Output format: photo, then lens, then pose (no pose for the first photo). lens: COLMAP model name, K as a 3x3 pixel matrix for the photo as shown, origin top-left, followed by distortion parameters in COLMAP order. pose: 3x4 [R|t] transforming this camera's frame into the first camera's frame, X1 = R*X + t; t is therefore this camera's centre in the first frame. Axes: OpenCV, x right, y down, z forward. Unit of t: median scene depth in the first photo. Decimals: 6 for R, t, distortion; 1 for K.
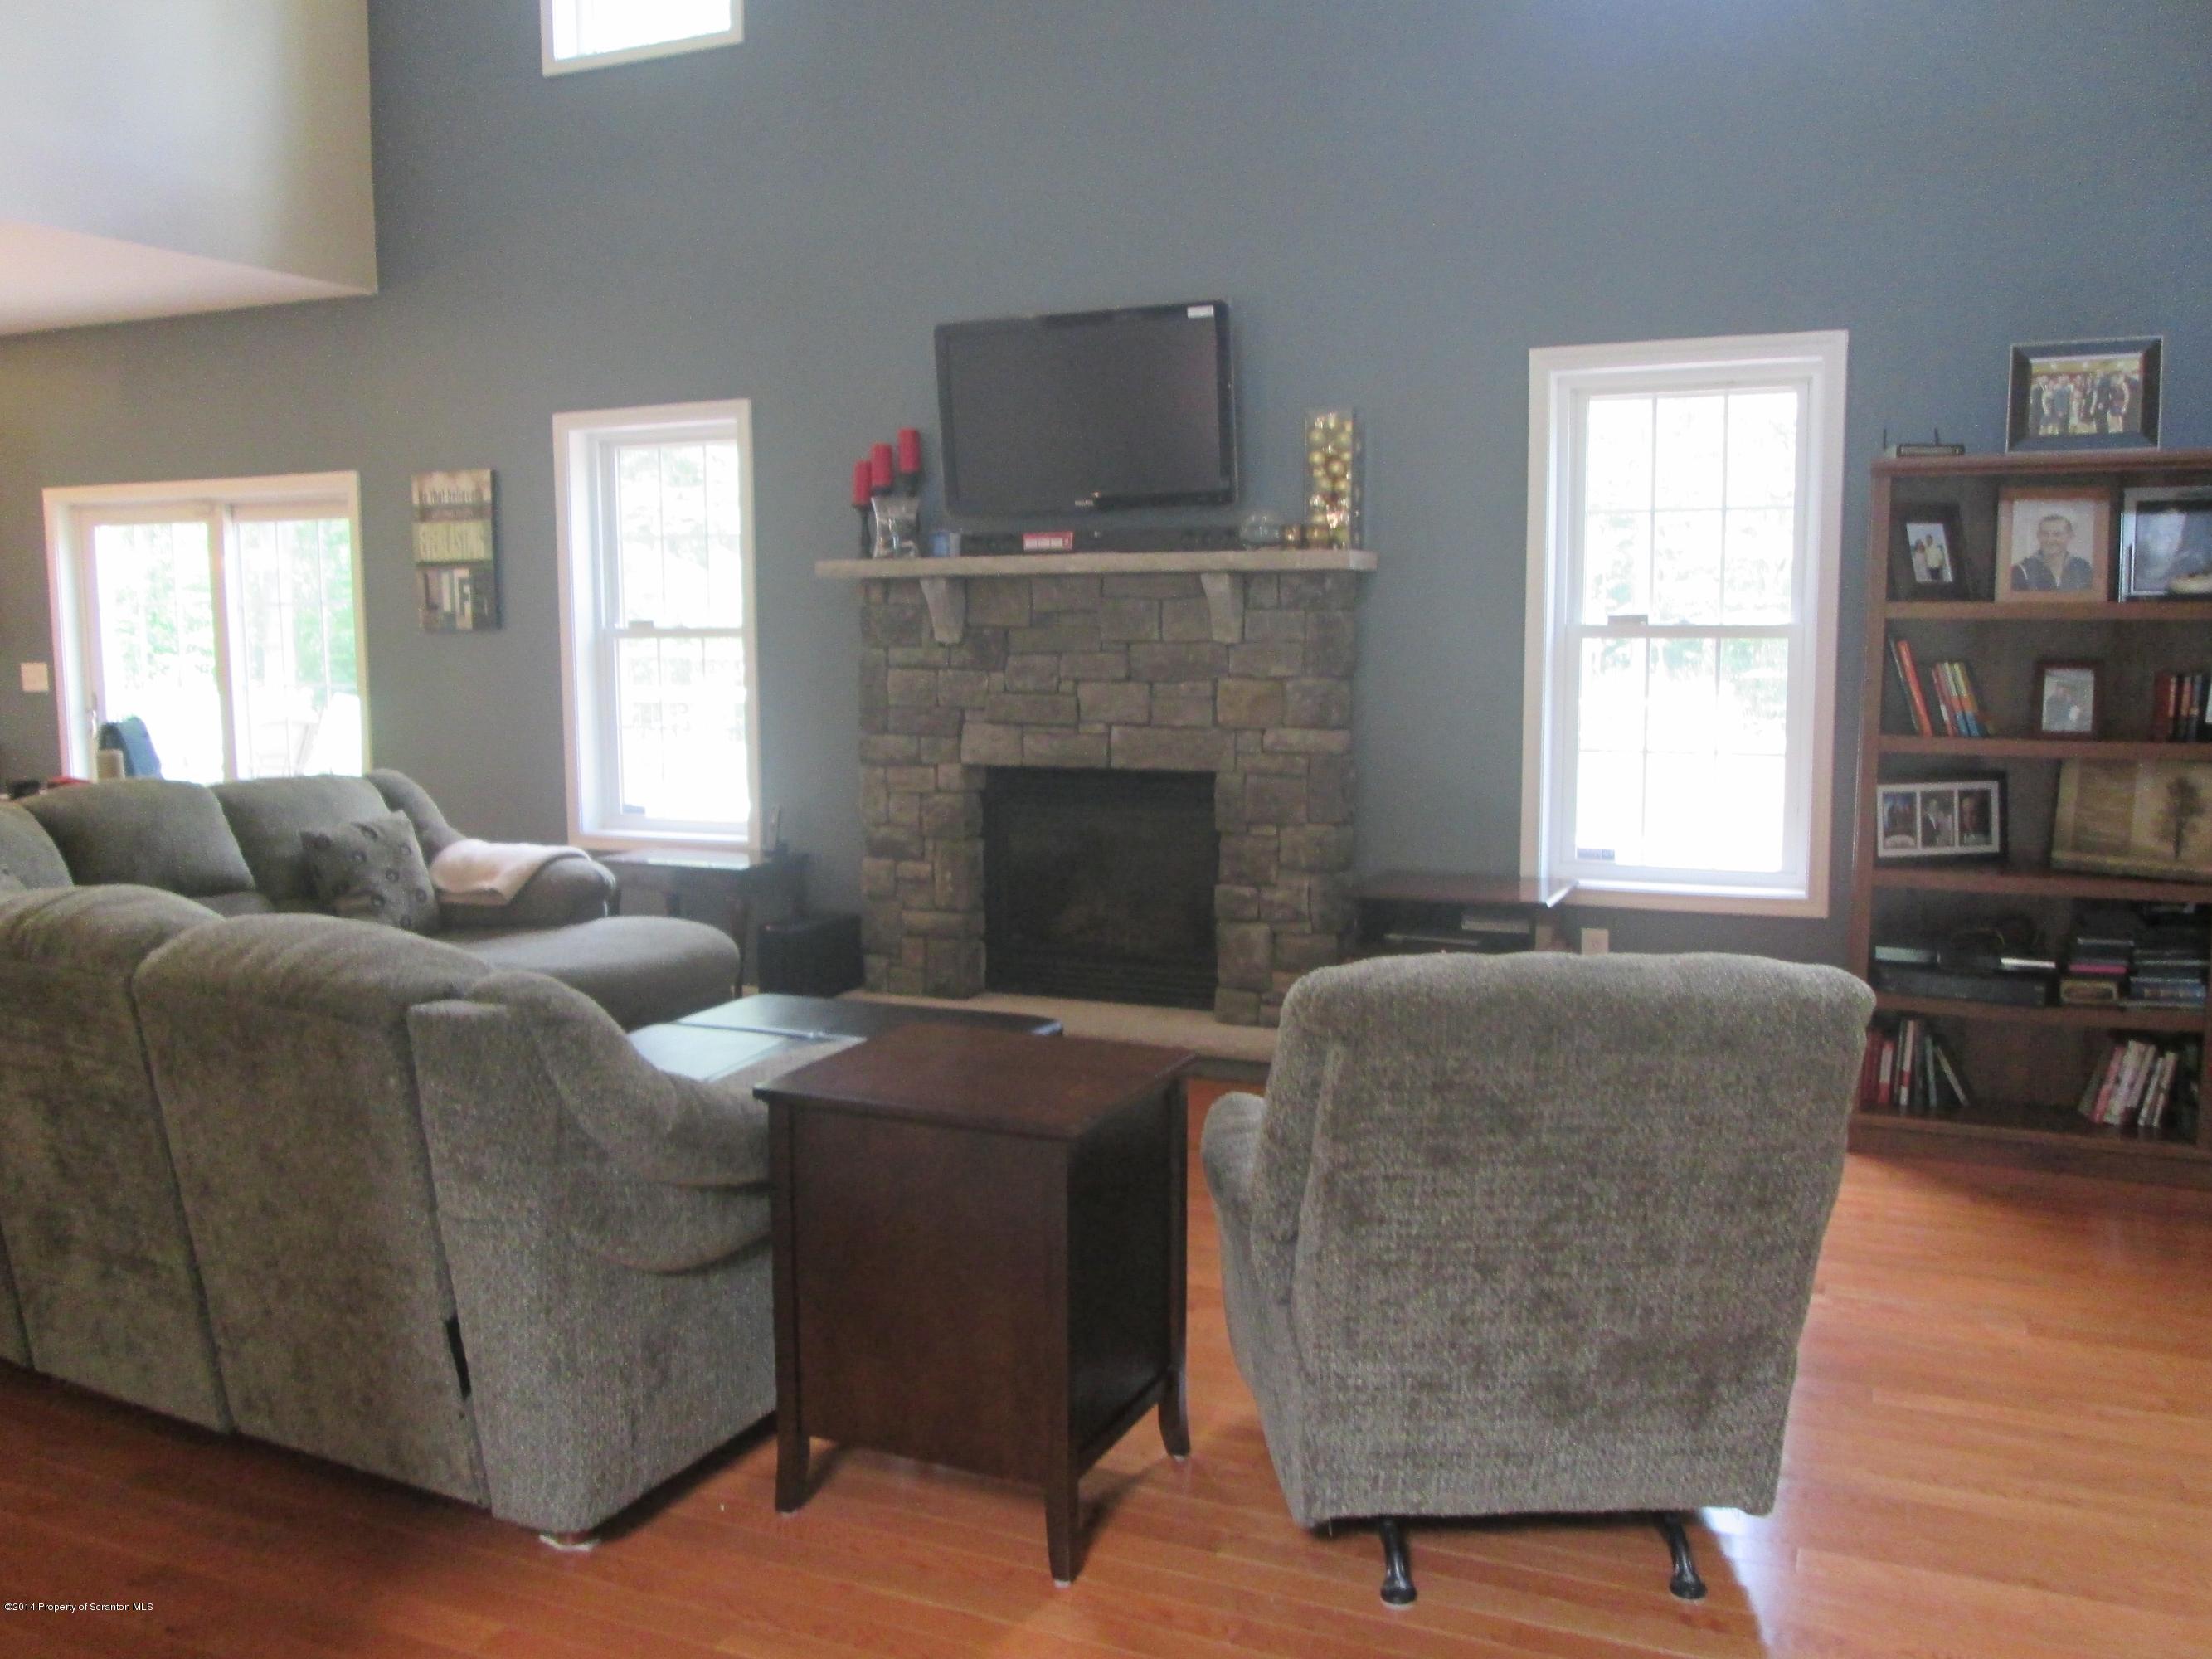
lens RADIAL K [[1836.4, 0, 1112.1], [0, 1836.4, 824.6], [0, 0, 1]] dist [-0.046218, 0.018450]
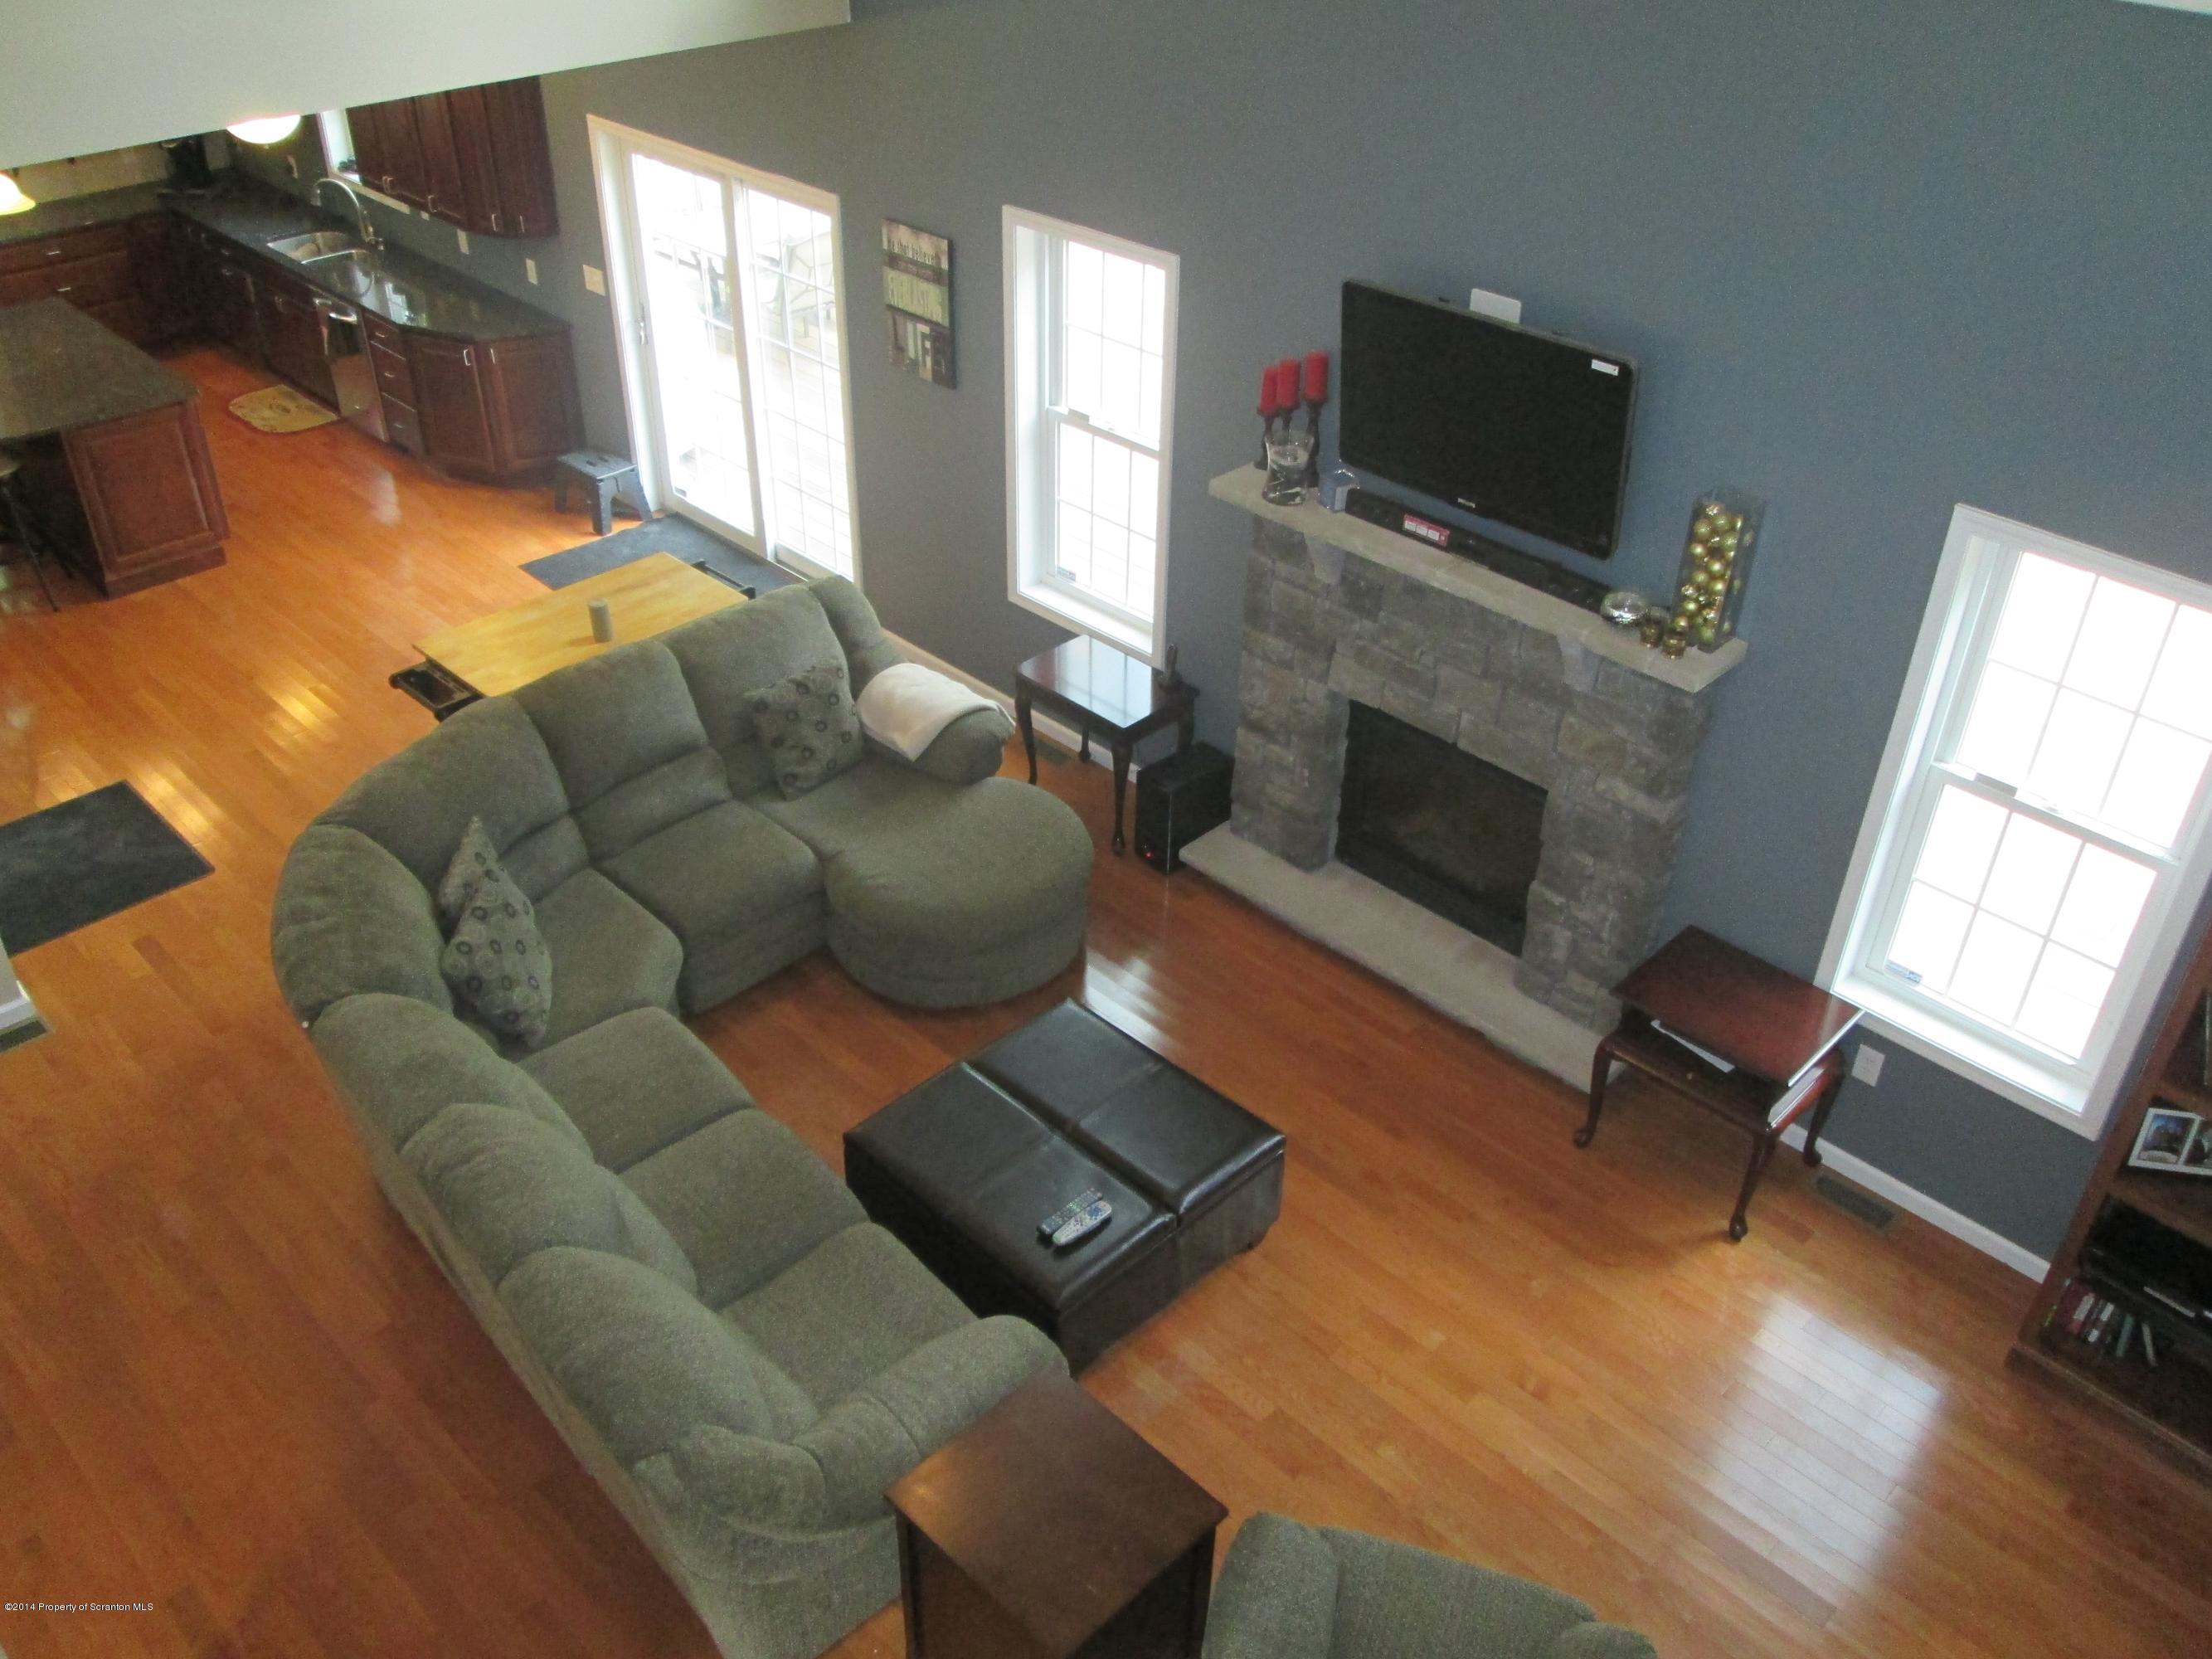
lens RADIAL K [[1836.4, 0, 1112.1], [0, 1836.4, 824.6], [0, 0, 1]] dist [-0.046218, 0.018450]
pose [[0.934366, 0.219555, -0.280634, 0.113017], [-0.064084, 0.878309, 0.473779, -0.451211], [0.350504, -0.424699, 0.834732, 0.057488]]
